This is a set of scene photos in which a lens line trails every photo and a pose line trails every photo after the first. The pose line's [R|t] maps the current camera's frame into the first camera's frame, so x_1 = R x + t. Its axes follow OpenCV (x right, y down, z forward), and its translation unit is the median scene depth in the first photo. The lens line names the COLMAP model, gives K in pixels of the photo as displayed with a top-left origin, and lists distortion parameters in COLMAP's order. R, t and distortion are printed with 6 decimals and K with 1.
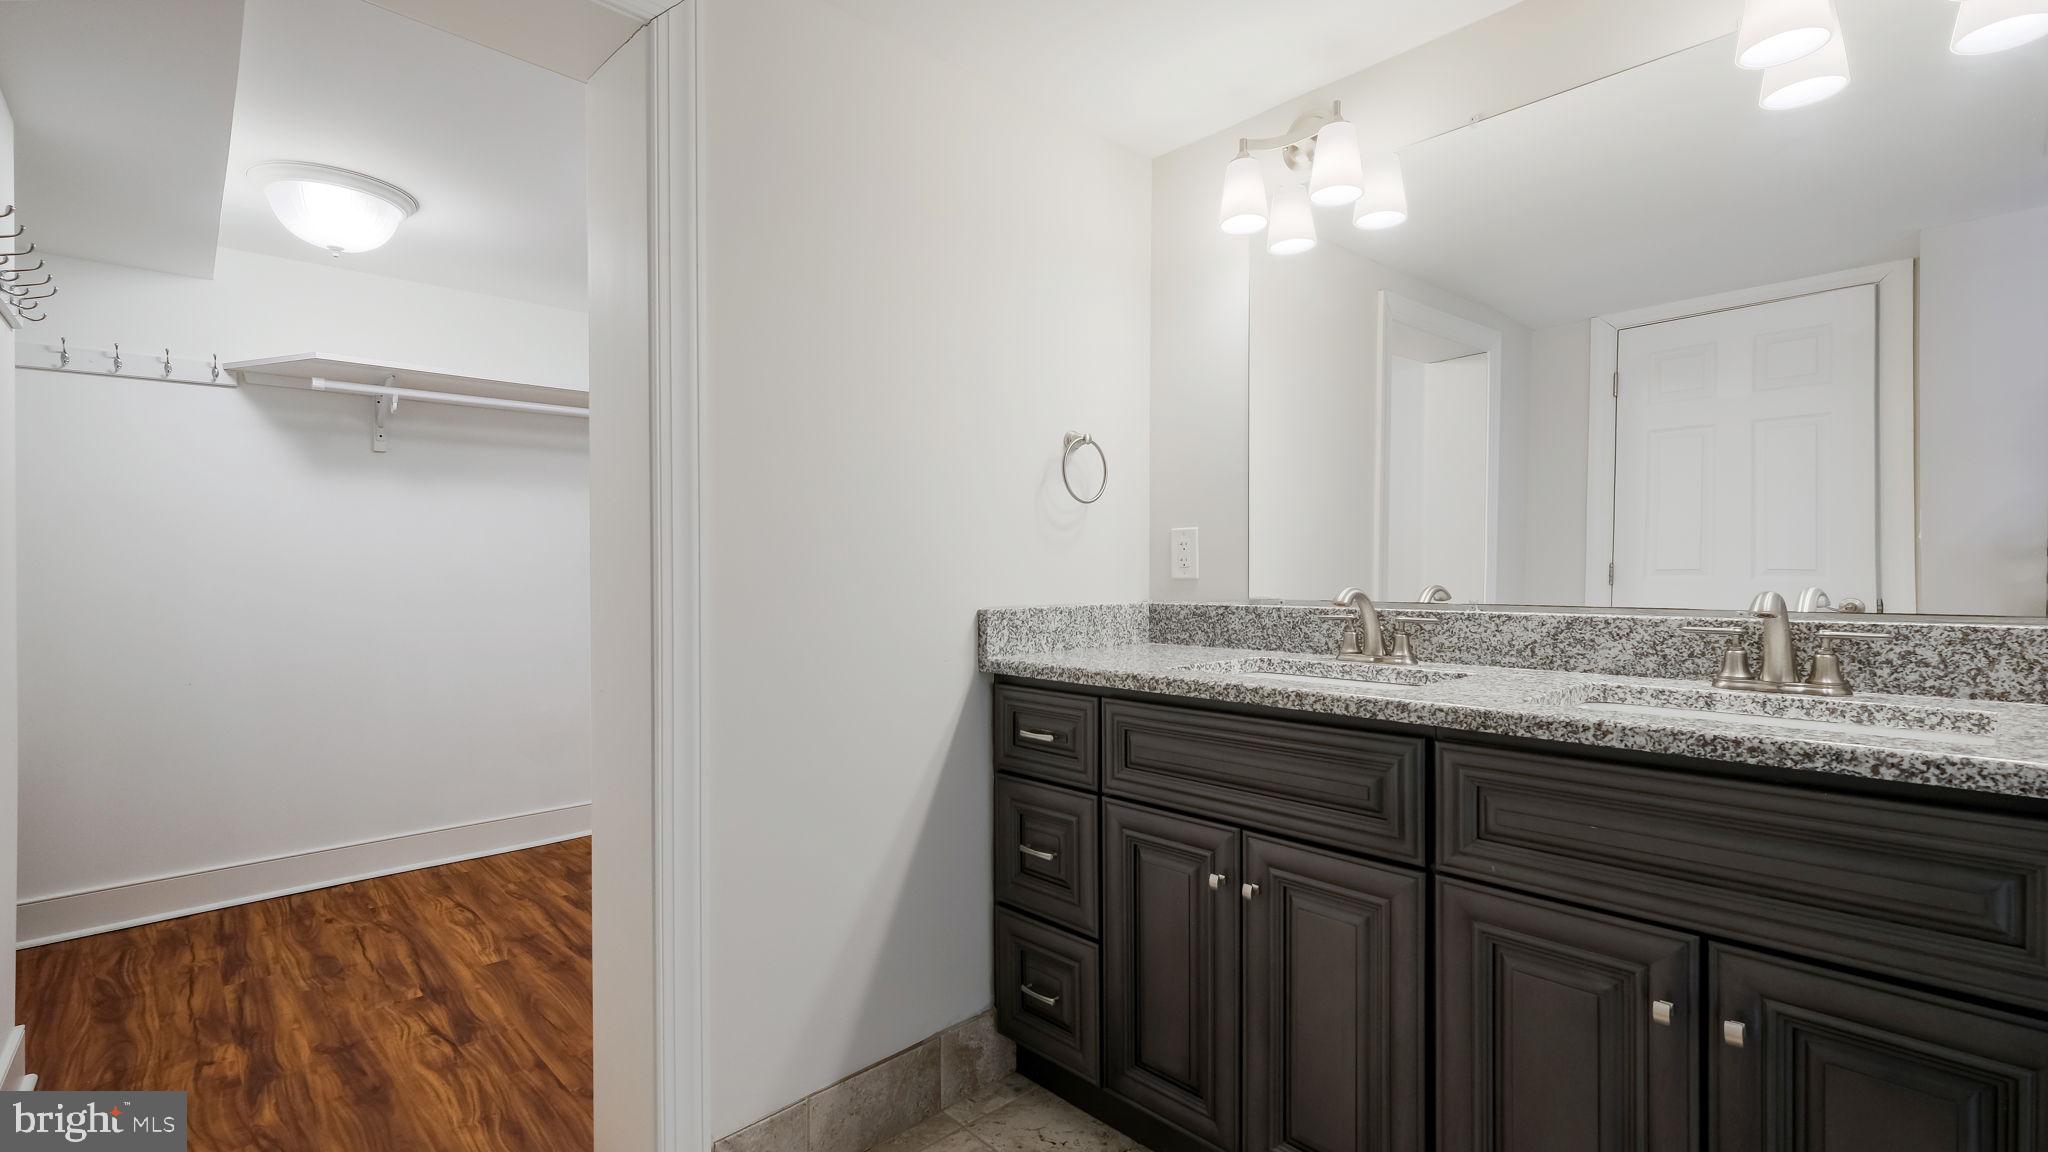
lens RADIAL K [[900.7, 0, 1017.1], [0, 900.7, 555.5], [0, 0, 1]] dist [0.003086, -0.000319]
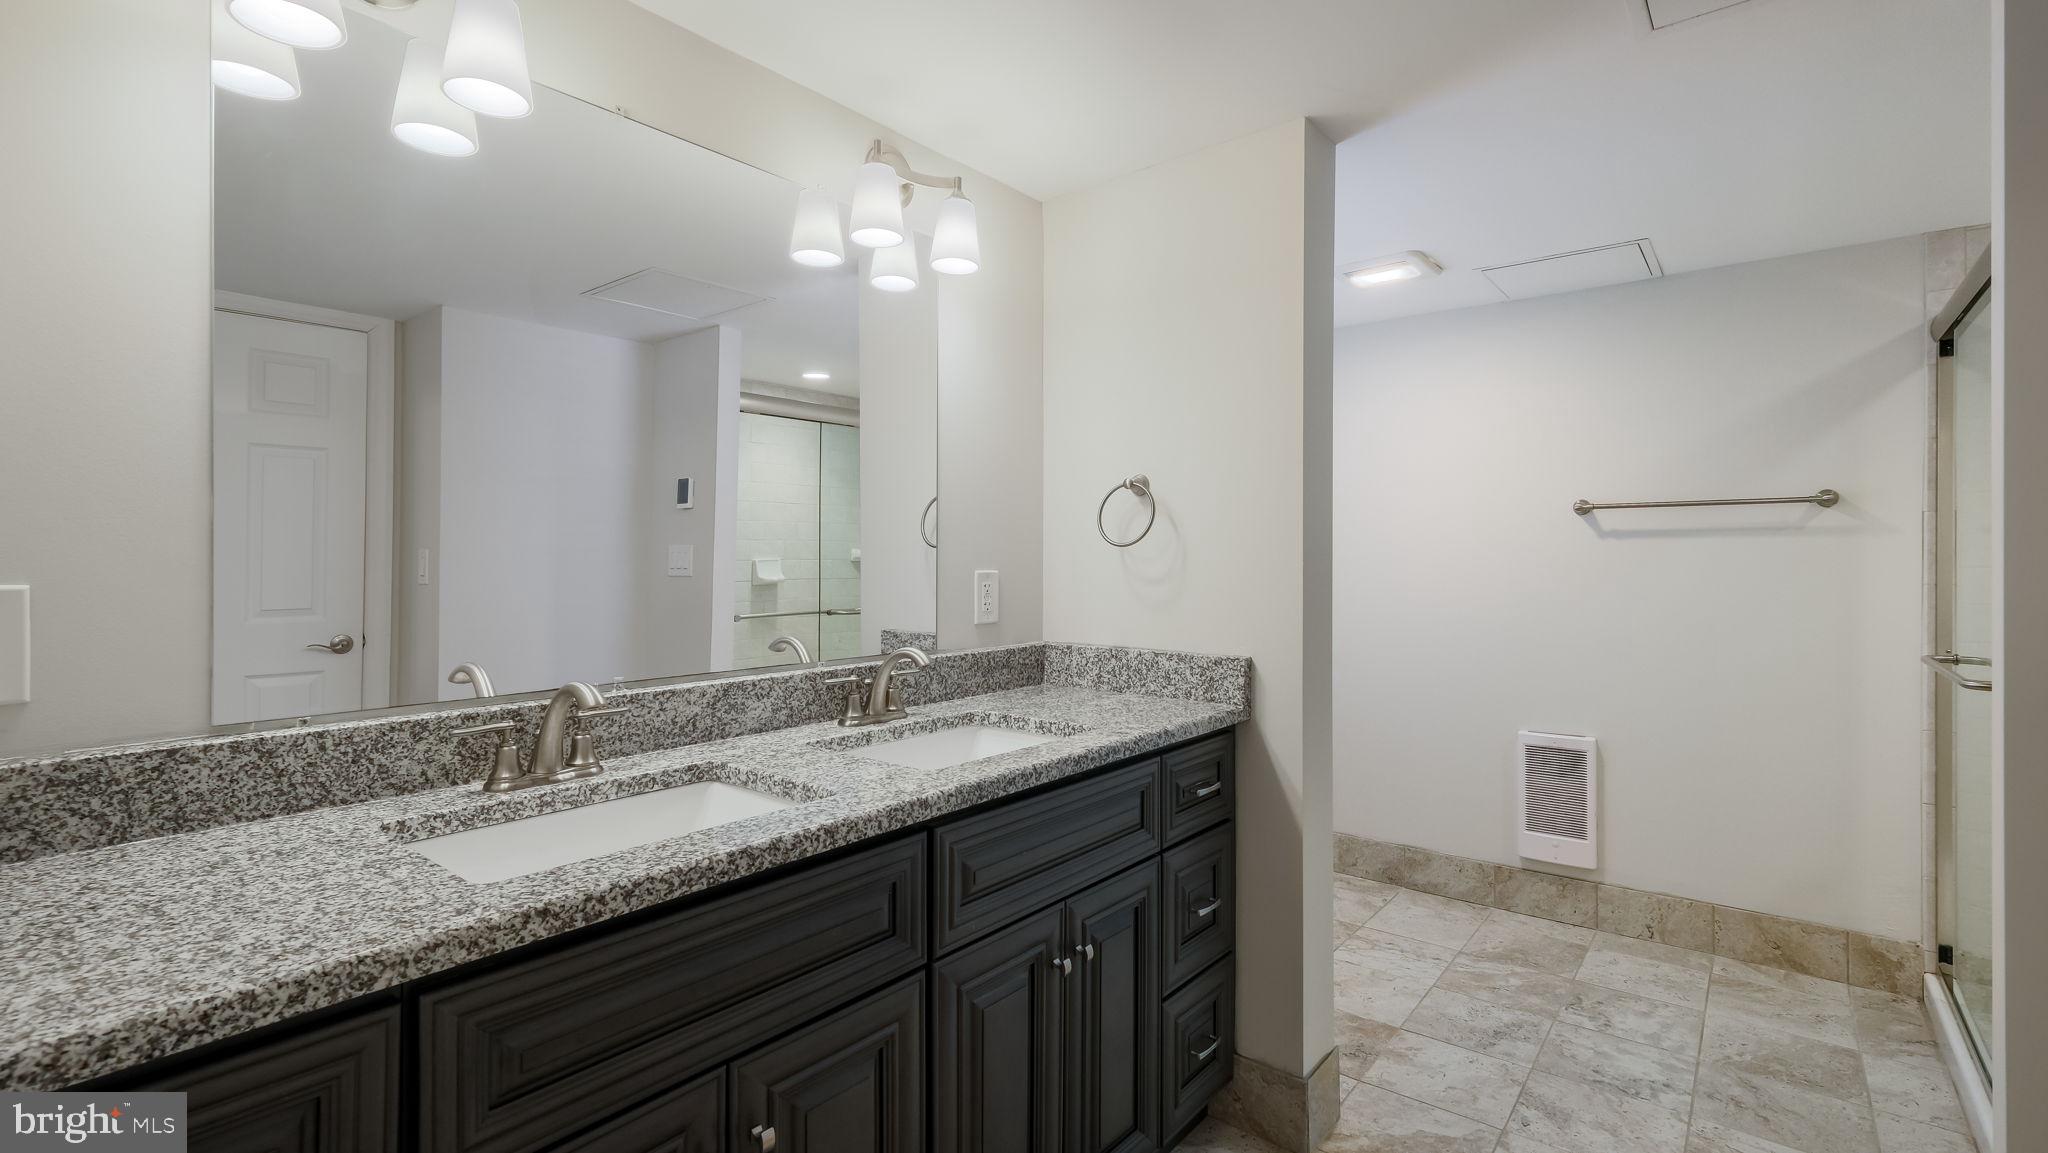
lens RADIAL K [[900.7, 0, 1017.1], [0, 900.7, 556.0], [0, 0, 1]] dist [0.003086, -0.000319]
pose [[-0.119504, 0.010521, 0.992778, -0.411958], [-0.011907, 0.999857, -0.012029, -0.064386], [-0.992762, -0.013259, -0.119362, 0.795894]]
